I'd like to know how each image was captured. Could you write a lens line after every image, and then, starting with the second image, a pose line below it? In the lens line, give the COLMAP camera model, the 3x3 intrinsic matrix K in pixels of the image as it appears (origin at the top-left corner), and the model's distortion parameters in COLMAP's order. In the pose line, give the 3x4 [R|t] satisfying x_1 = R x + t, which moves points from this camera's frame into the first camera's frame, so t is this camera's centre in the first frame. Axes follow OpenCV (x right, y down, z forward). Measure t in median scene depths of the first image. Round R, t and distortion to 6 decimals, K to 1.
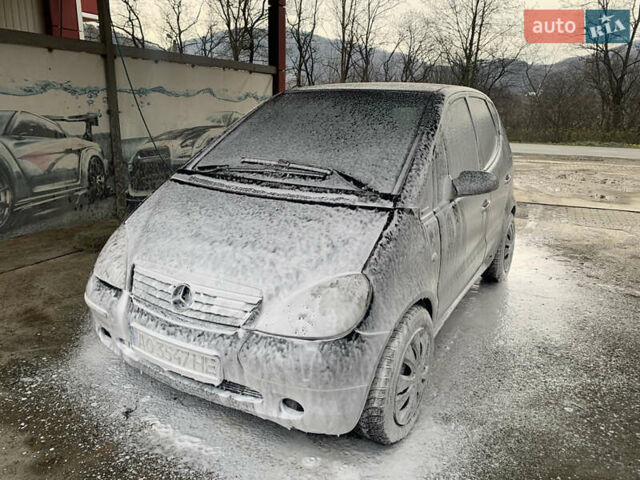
lens RADIAL K [[530.2, 0, 319.9], [0, 530.2, 239.5], [0, 0, 1]] dist [0.038310, -0.015750]
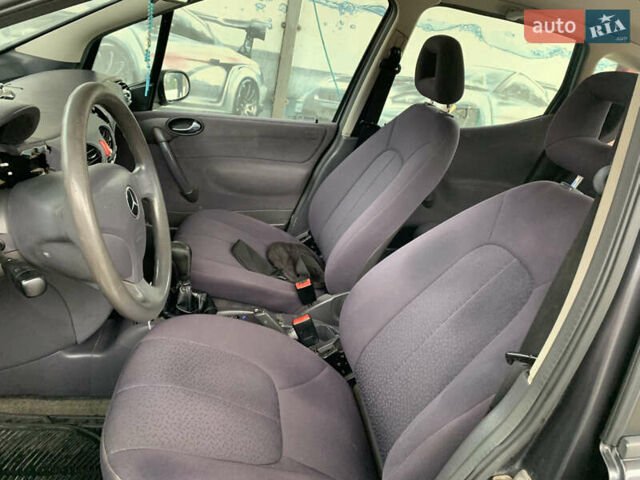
lens RADIAL K [[530.2, 0, 320.8], [0, 530.2, 242.5], [0, 0, 1]] dist [0.038310, -0.015750]
pose [[0.602045, 0.400346, -0.690843, 0.281574], [-0.367165, 0.907124, 0.205710, -0.137200], [0.709035, 0.129807, 0.693123, 0.565626]]
